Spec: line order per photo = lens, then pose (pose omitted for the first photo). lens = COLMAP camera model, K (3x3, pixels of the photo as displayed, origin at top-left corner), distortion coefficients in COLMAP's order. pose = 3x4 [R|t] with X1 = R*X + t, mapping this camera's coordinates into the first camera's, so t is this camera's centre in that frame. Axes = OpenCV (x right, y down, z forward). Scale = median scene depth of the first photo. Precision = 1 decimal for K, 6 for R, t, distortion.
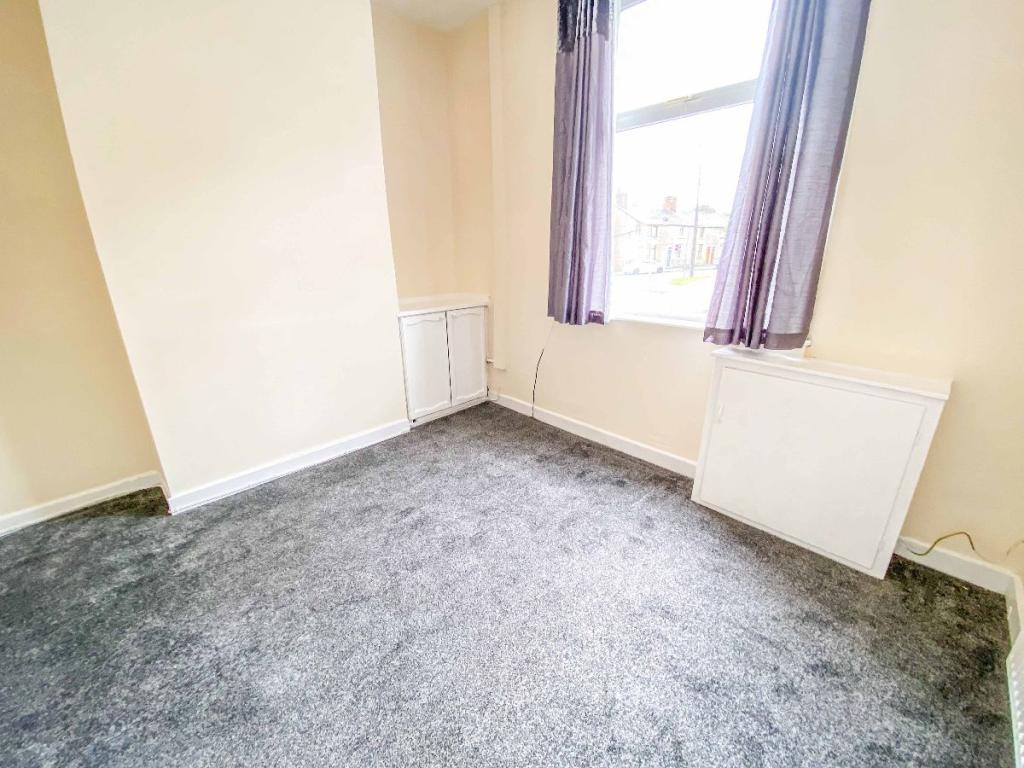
lens RADIAL K [[417.0, 0, 509.5], [0, 417.0, 381.5], [0, 0, 1]] dist [0.011454, -0.017220]
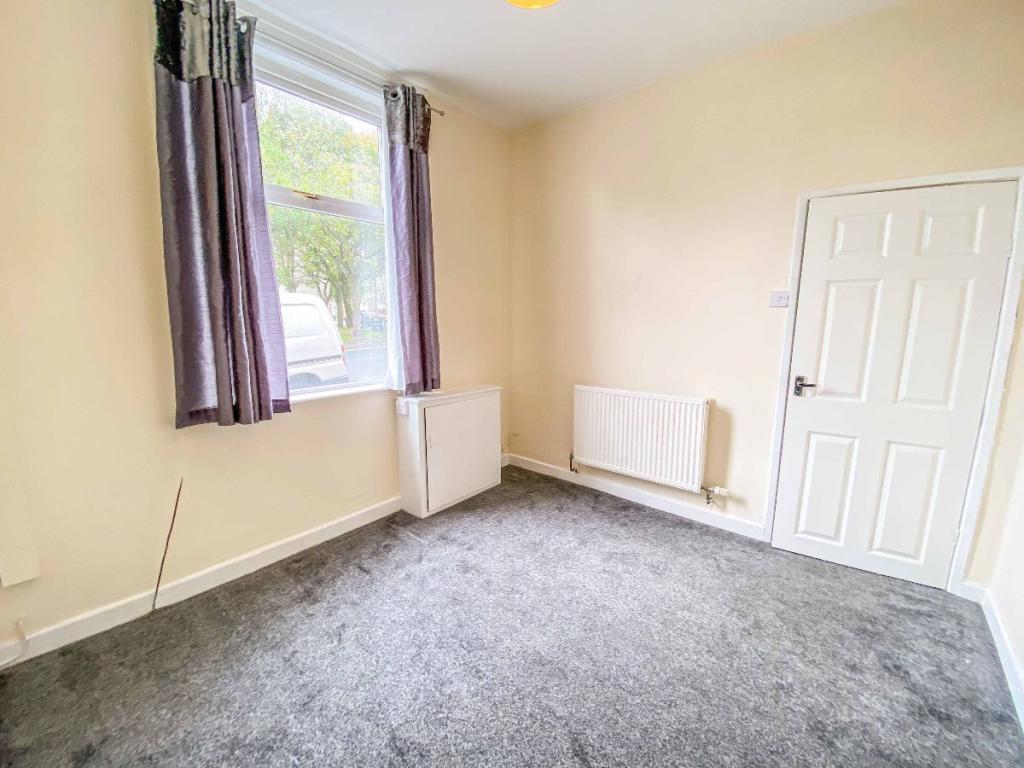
lens RADIAL K [[417.0, 0, 509.5], [0, 417.0, 381.5], [0, 0, 1]] dist [0.011454, -0.017220]
pose [[-0.108532, -0.147153, 0.983141, -0.684110], [0.302852, 0.937076, 0.173691, -0.214927], [-0.946838, 0.316597, -0.057137, 0.622975]]
